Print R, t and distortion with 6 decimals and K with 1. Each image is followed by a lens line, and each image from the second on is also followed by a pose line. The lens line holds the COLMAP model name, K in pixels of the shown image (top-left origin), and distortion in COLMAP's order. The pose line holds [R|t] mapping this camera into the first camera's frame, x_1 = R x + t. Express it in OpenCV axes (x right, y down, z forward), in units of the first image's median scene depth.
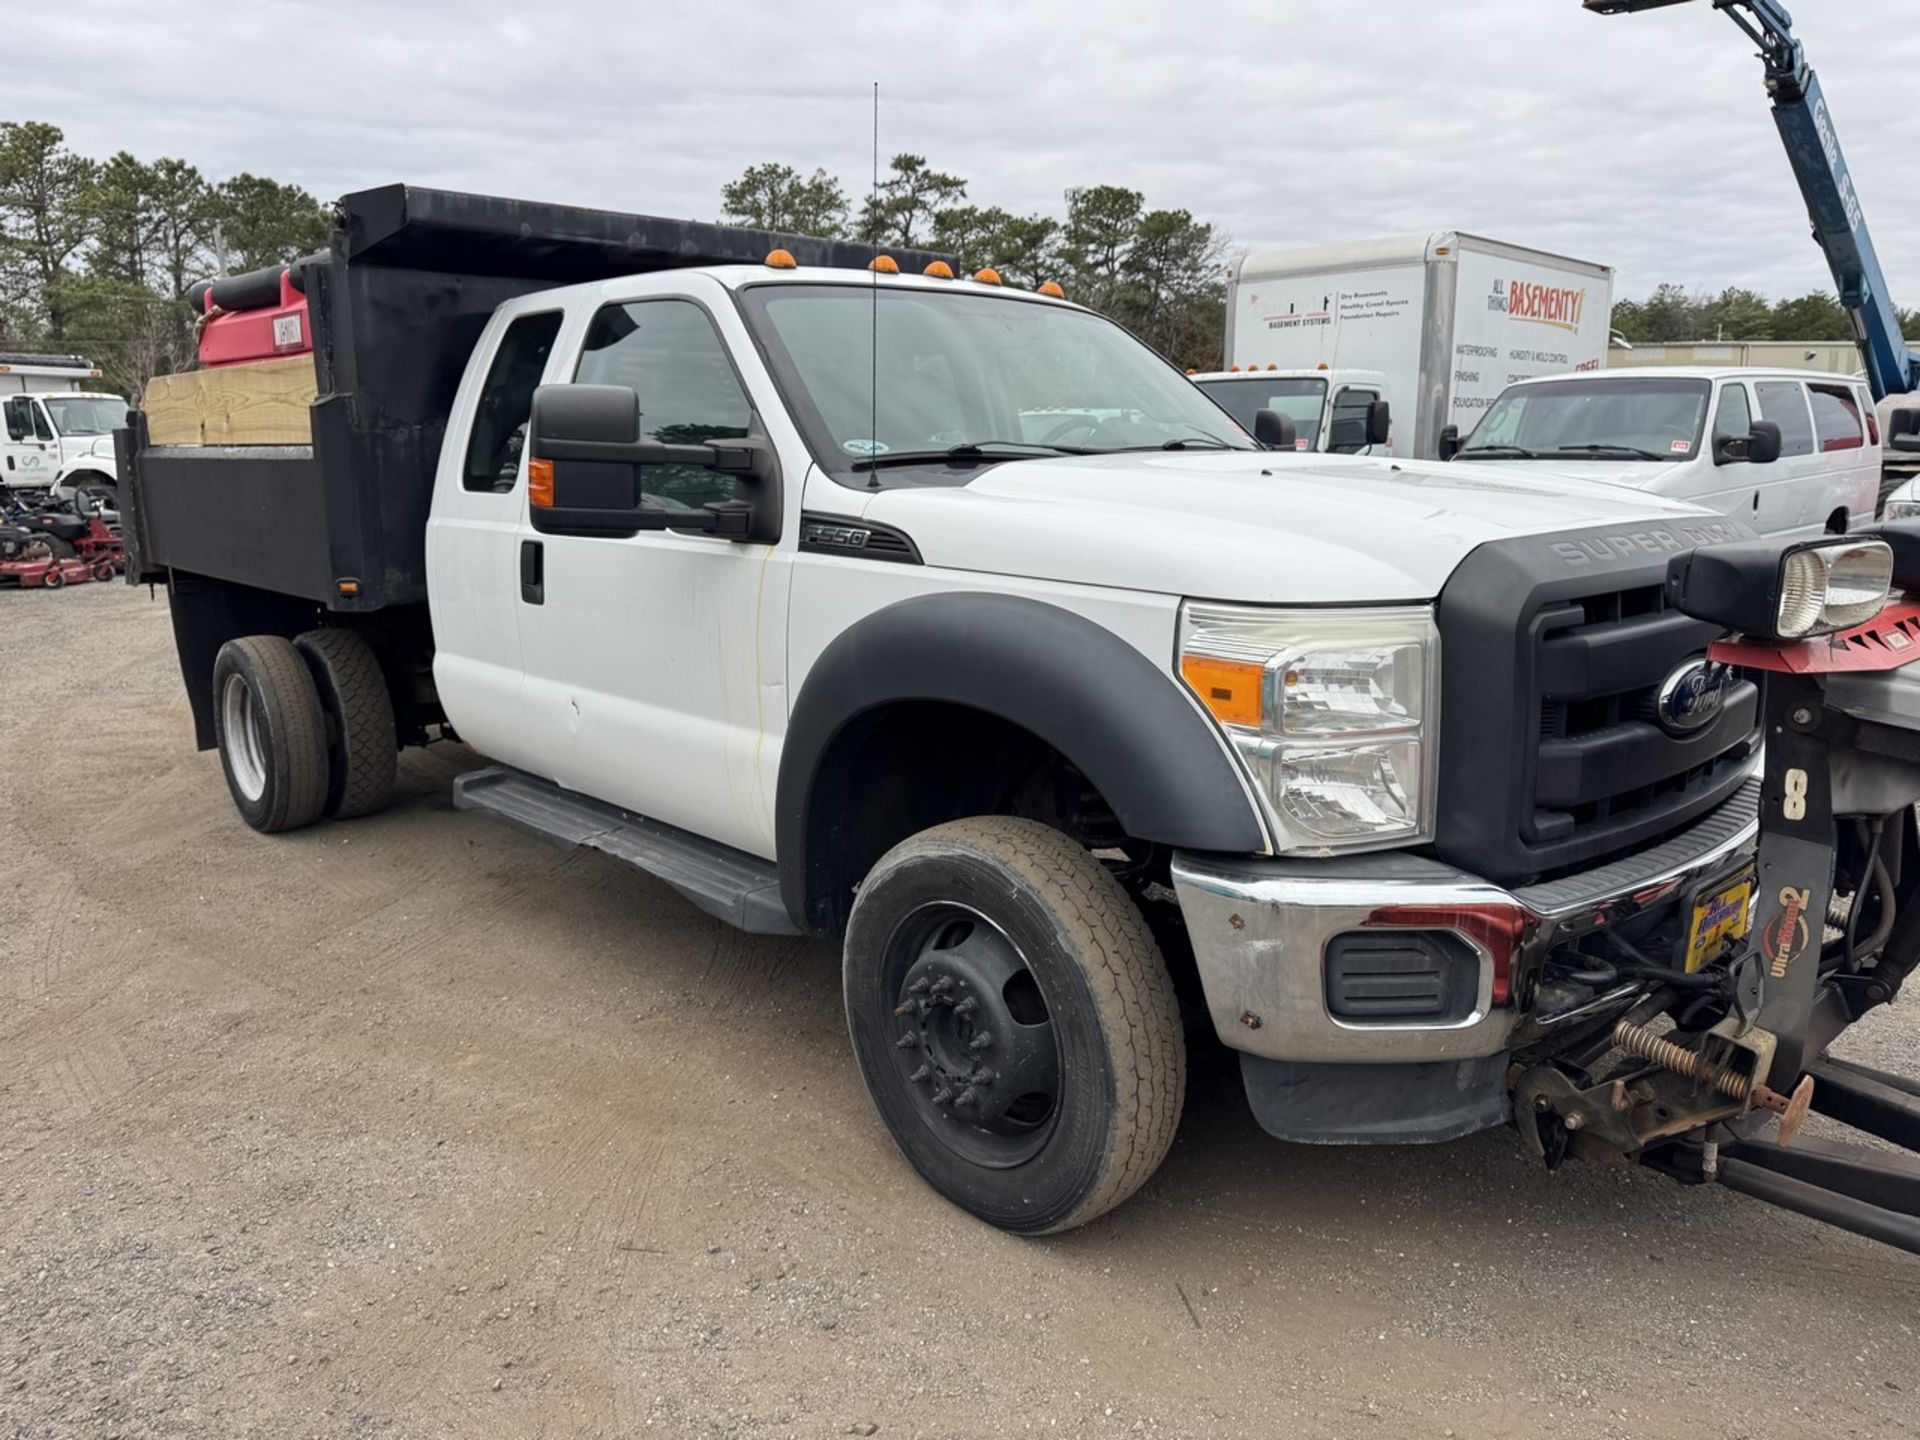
lens RADIAL K [[1361.6, 0, 957.9], [0, 1361.6, 714.3], [0, 0, 1]] dist [0.055924, -0.051160]
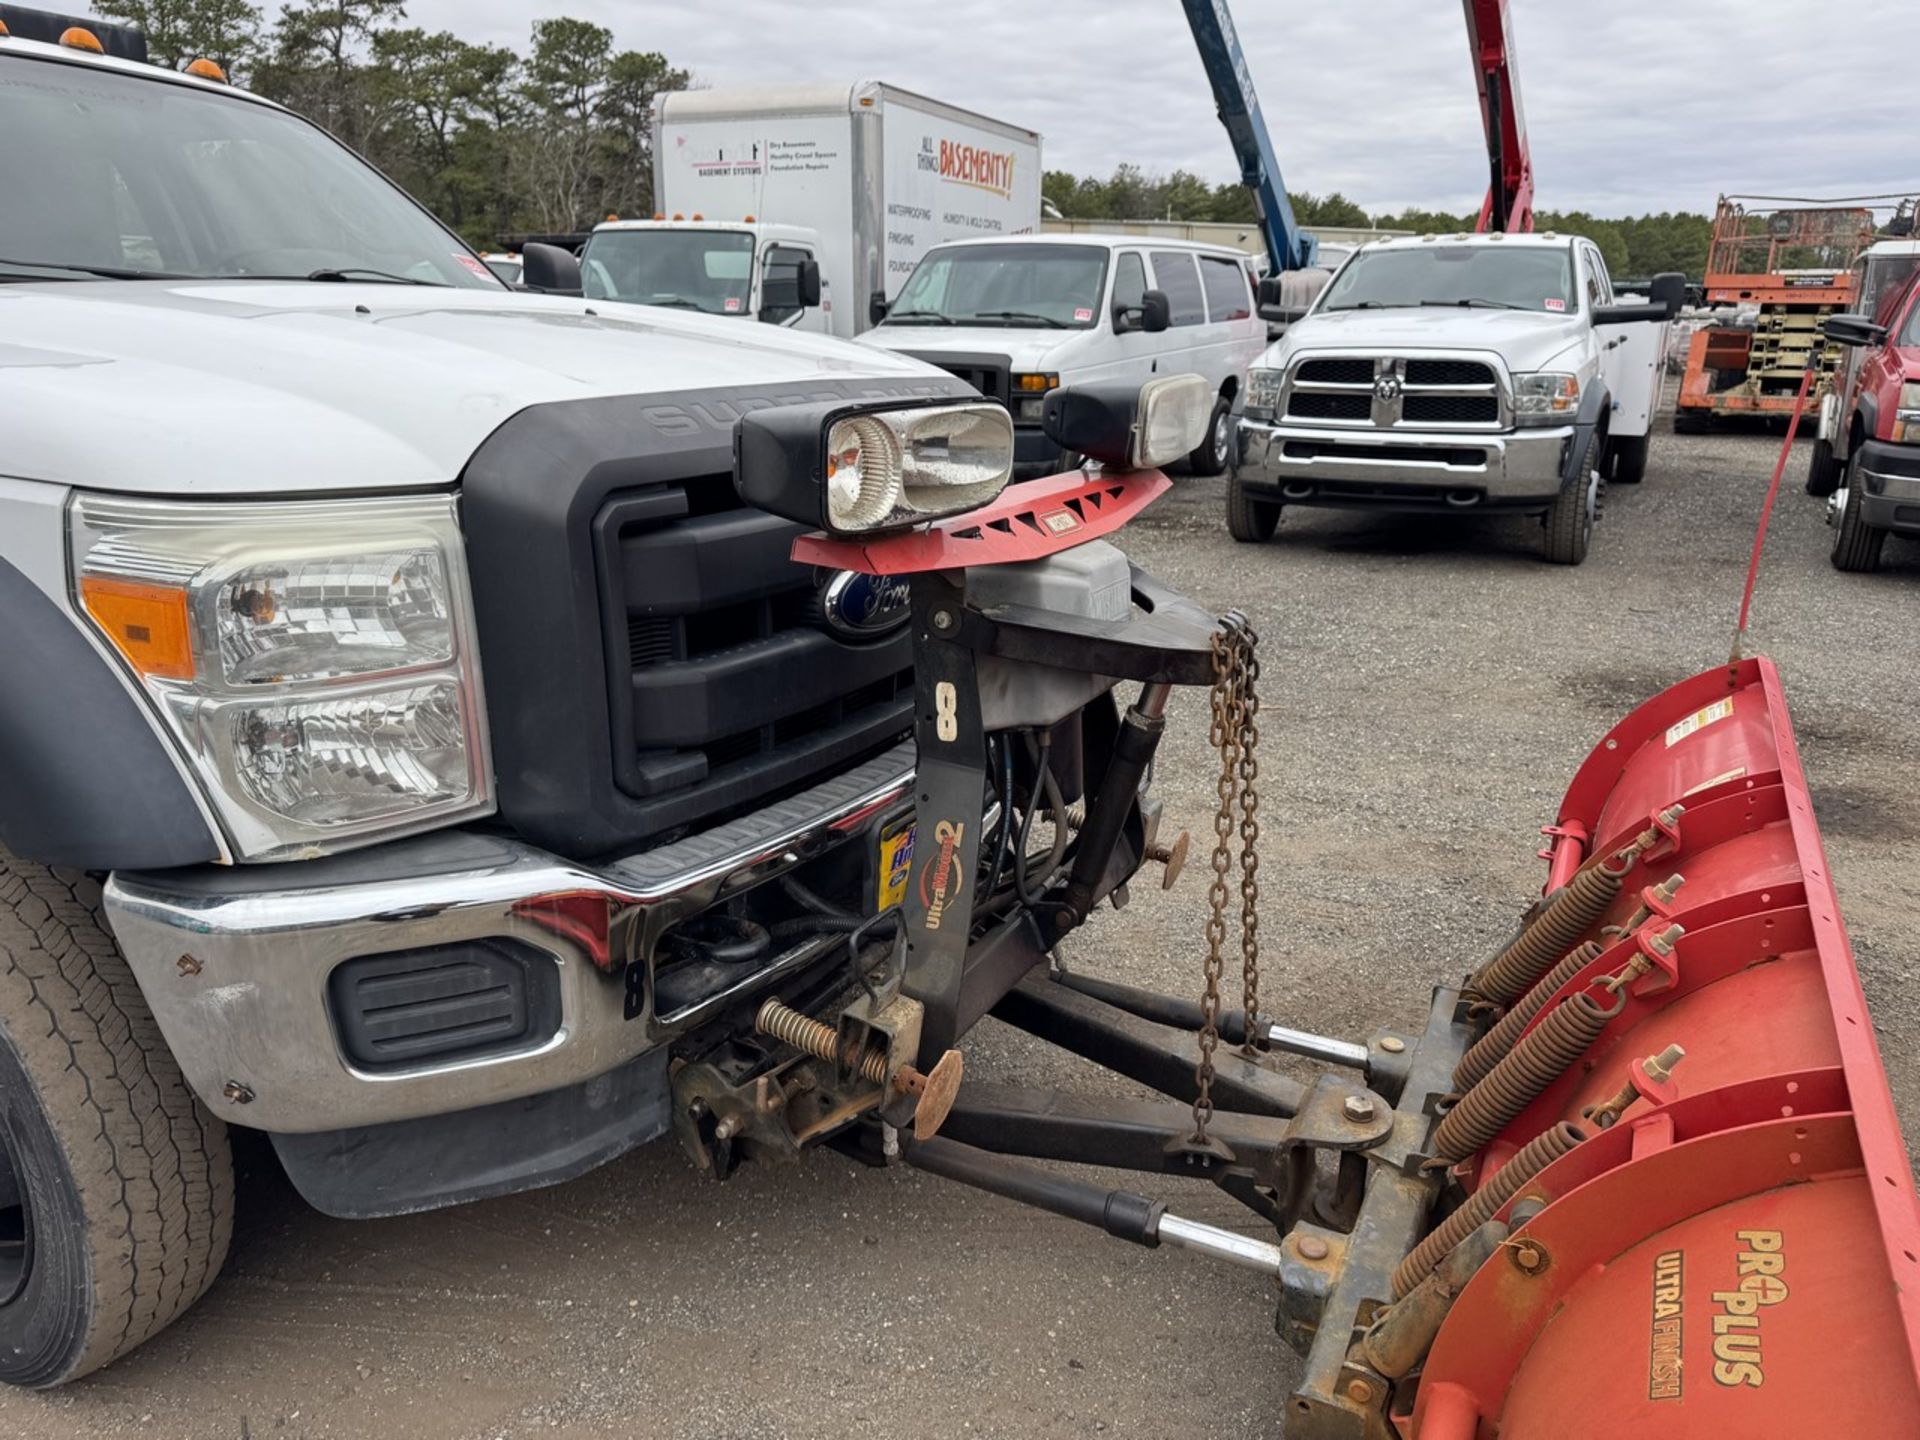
lens RADIAL K [[1375.3, 0, 954.4], [0, 1375.3, 717.0], [0, 0, 1]] dist [0.052007, -0.058730]
pose [[0.941332, -0.080829, 0.327660, 0.119017], [0.050437, 0.993685, 0.100226, -0.007855], [-0.333693, -0.077820, 0.939464, 0.074919]]
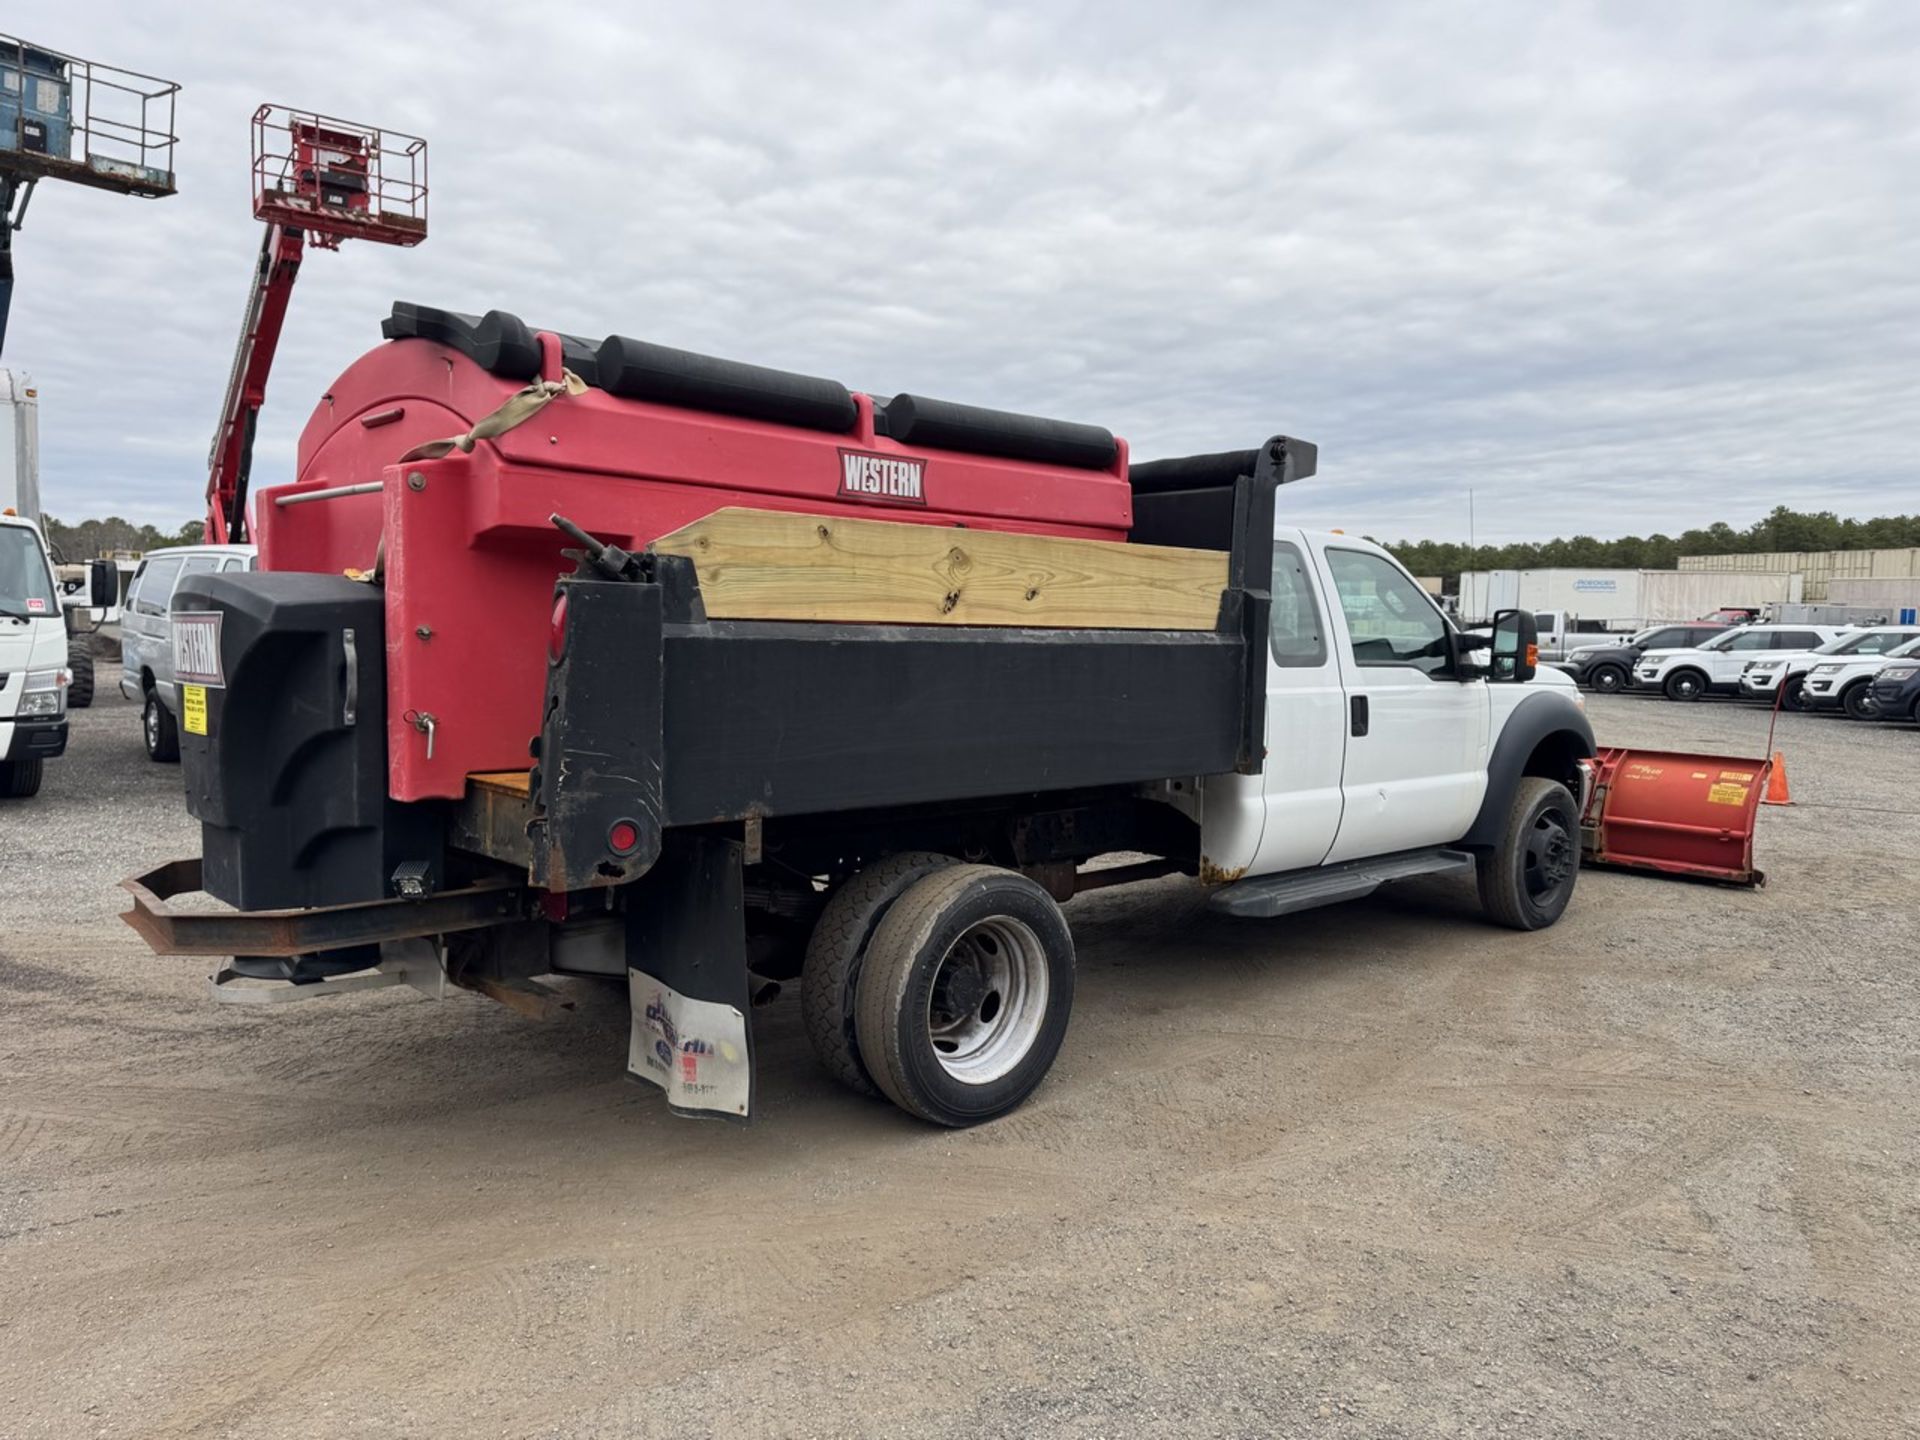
lens RADIAL K [[1350.2, 0, 947.0], [0, 1350.2, 756.1], [0, 0, 1]] dist [0.101084, -0.137146]
pose [[0.006011, -0.090835, 0.995848, -1.089092], [0.169437, 0.981559, 0.088508, -0.161873], [-0.985523, 0.168202, 0.021291, 0.848316]]
